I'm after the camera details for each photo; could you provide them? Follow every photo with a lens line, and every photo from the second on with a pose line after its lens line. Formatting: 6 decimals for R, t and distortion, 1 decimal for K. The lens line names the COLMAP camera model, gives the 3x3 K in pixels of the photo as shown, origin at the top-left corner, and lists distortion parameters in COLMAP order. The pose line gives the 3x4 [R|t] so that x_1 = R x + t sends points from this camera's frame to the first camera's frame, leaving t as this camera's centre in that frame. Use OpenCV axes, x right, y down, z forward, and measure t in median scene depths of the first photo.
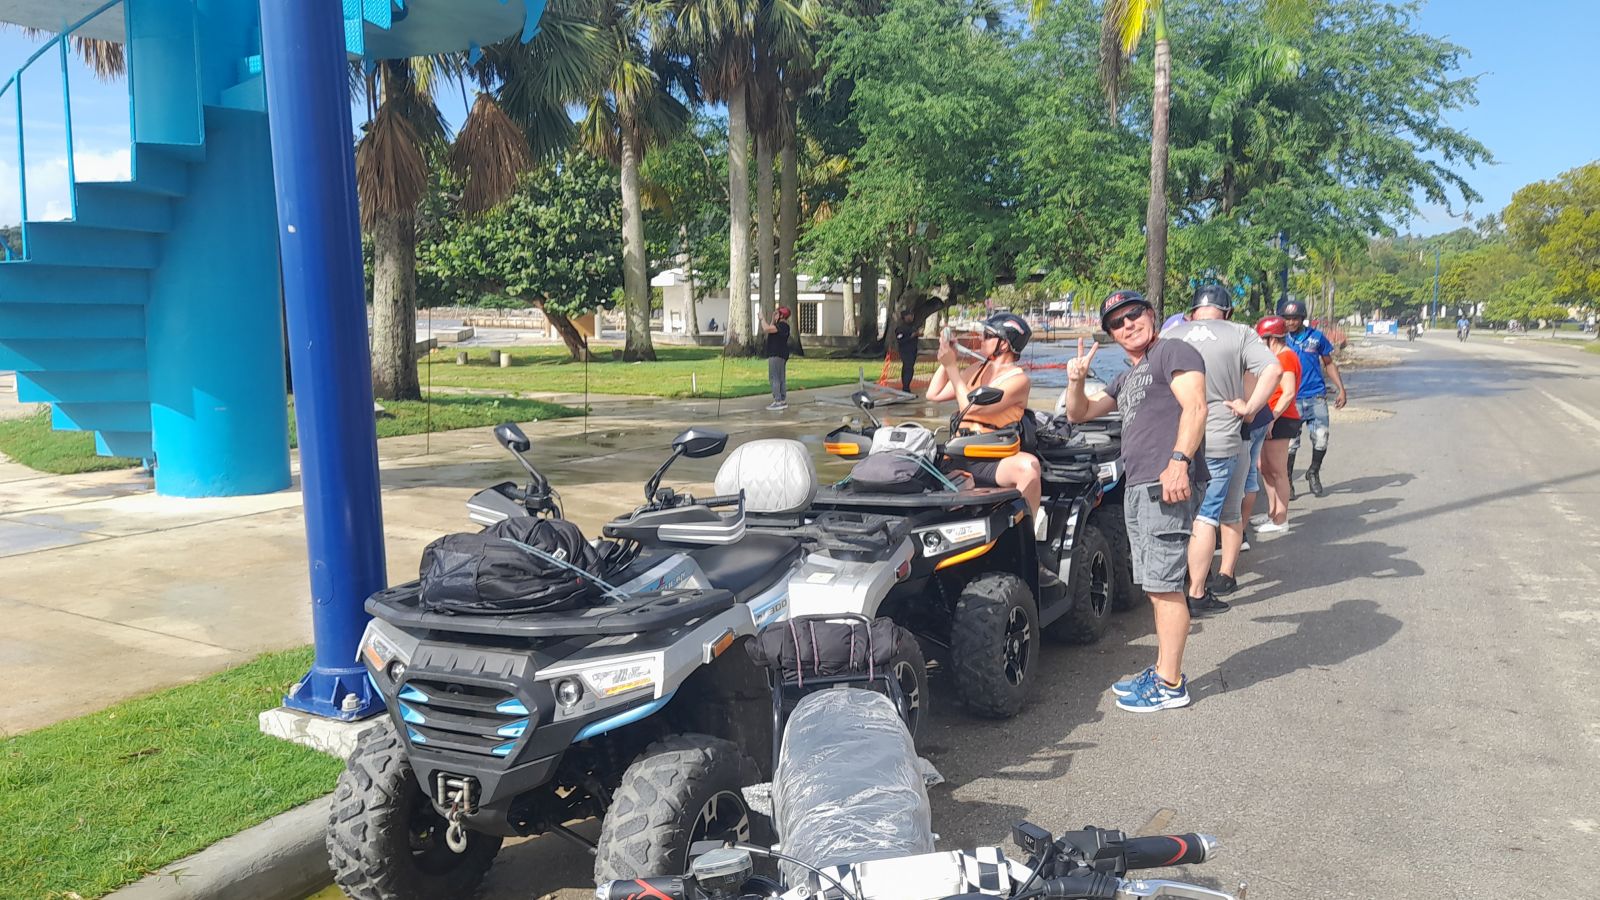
lens RADIAL K [[1160.8, 0, 800.0], [0, 1160.8, 450.0], [0, 0, 1]] dist [0.062234, -0.001293]
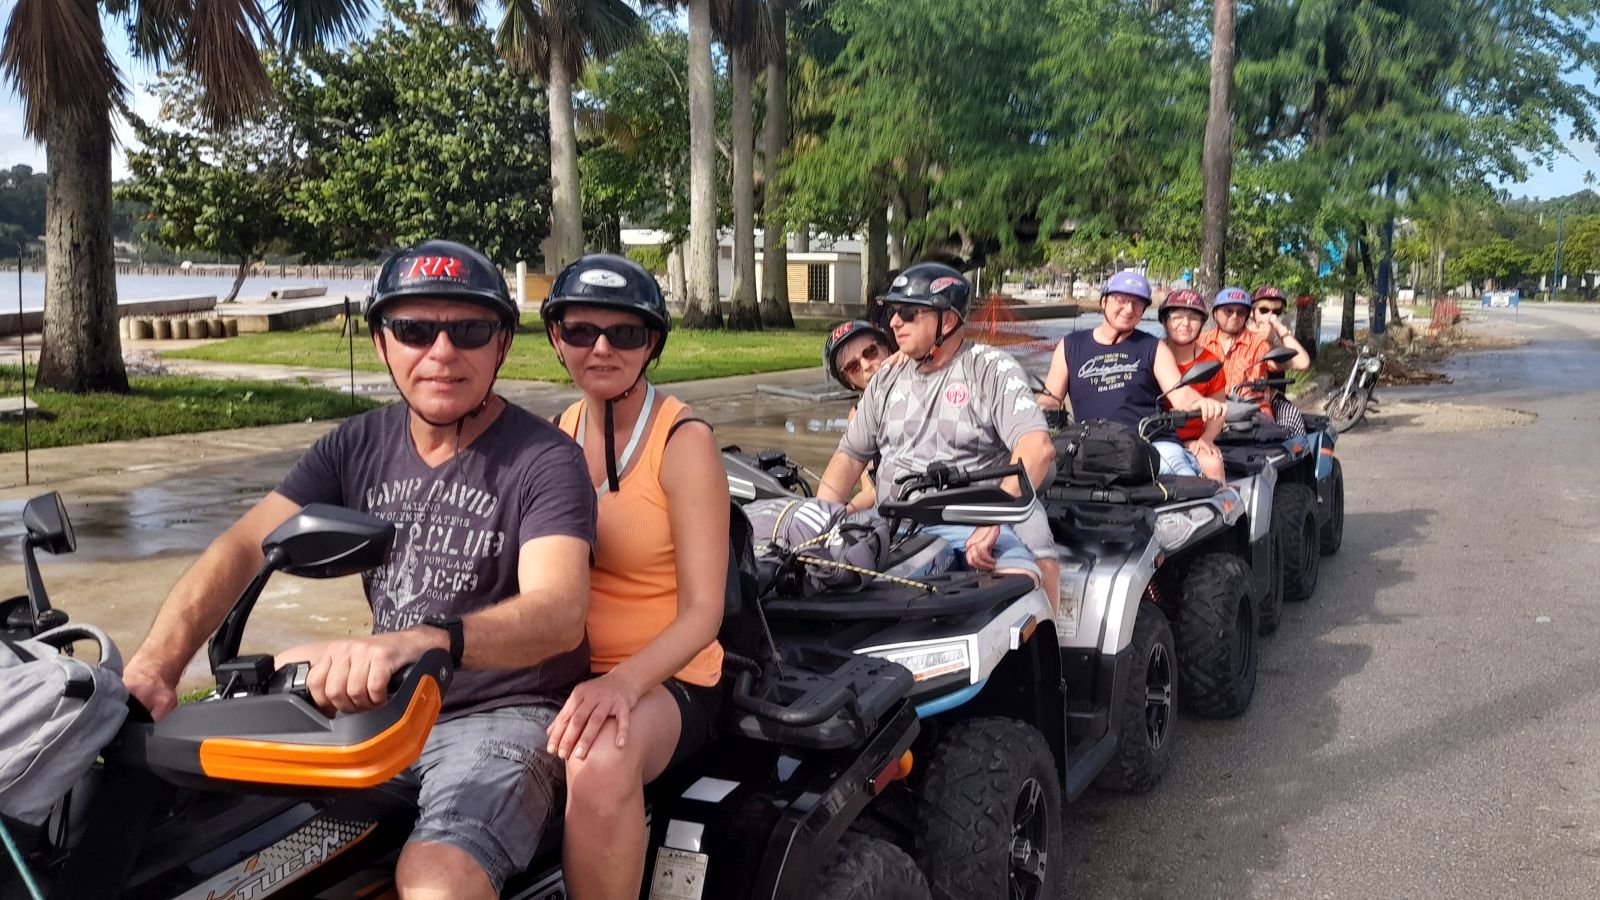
lens RADIAL K [[1301.6, 0, 823.5], [0, 1301.6, 479.0], [0, 0, 1]] dist [0.075243, -0.075033]
pose [[0.999905, 0.010115, -0.009372, 0.045781], [-0.009773, 0.999311, 0.035805, -0.011423], [0.009727, -0.035710, 0.999315, 0.112913]]
